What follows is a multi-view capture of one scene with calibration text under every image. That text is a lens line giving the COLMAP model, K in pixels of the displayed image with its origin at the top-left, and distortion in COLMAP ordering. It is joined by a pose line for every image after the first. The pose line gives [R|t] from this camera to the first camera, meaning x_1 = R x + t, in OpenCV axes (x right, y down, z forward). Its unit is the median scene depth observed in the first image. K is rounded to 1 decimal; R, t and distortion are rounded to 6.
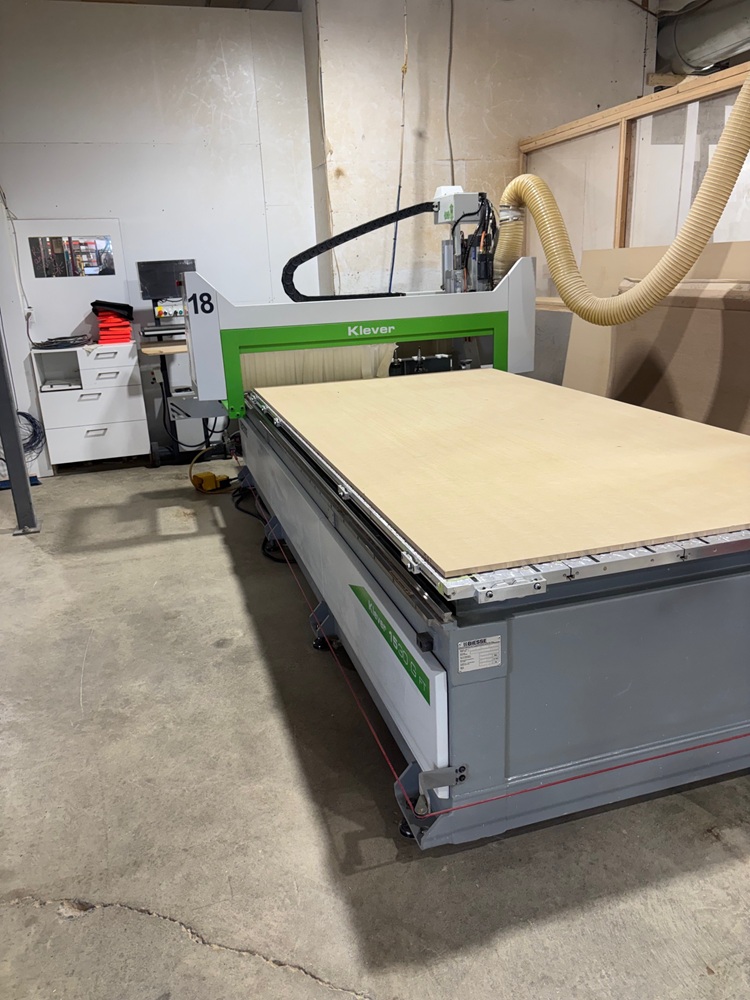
lens RADIAL K [[766.5, 0, 375.0], [0, 766.5, 500.0], [0, 0, 1]] dist [0.053606, -0.055289]
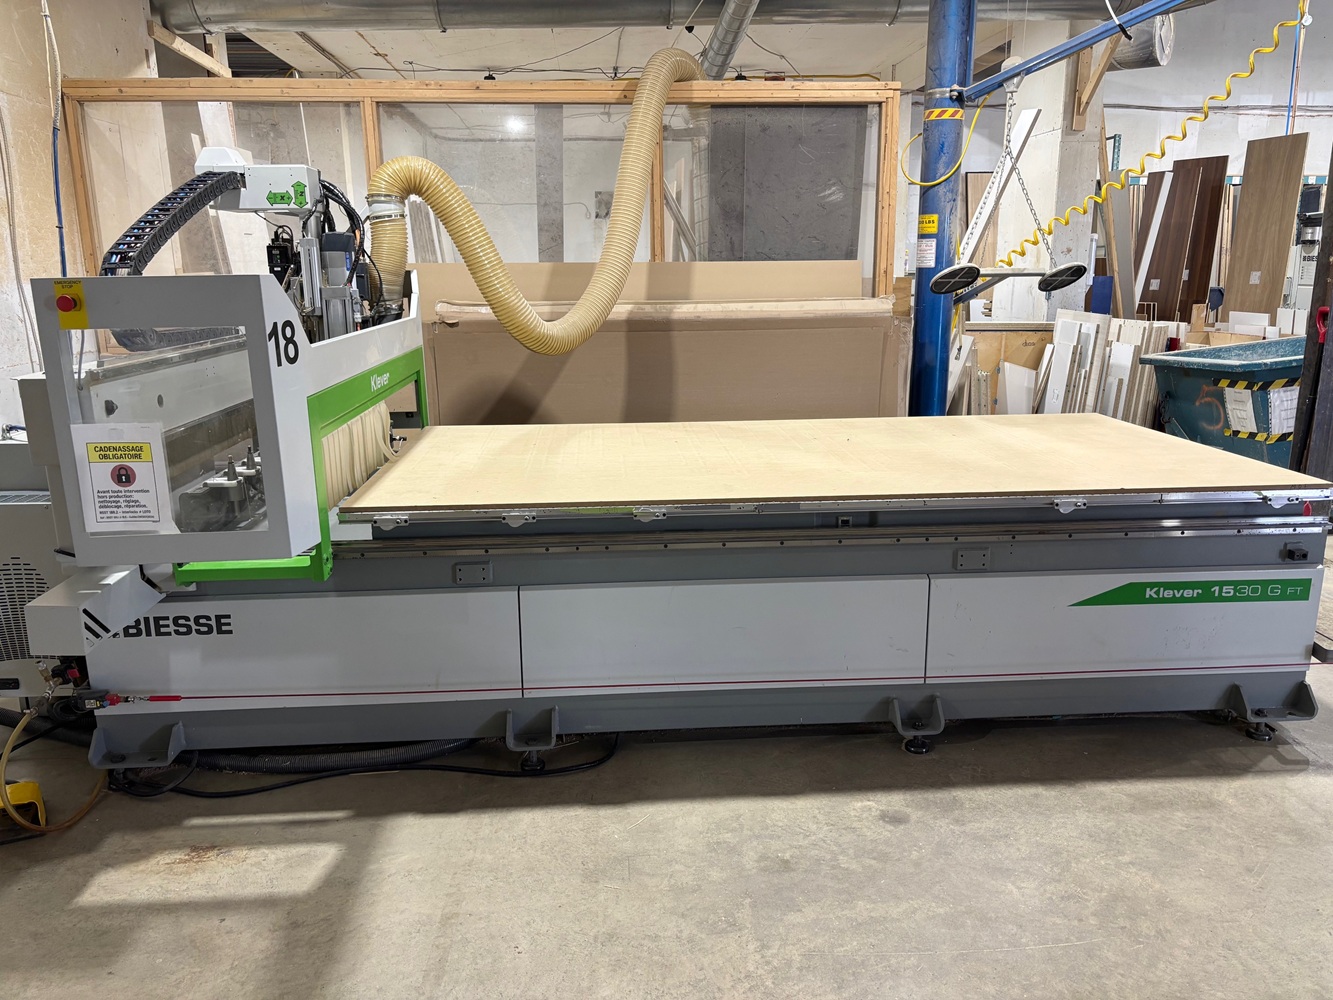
lens RADIAL K [[1021.8, 0, 666.5], [0, 1021.8, 500.0], [0, 0, 1]] dist [0.053606, -0.055289]
pose [[0.212620, -0.180868, 0.960250, -0.769749], [0.287959, 0.950676, 0.115304, -0.171963], [-0.933741, 0.251997, 0.254216, 0.657194]]
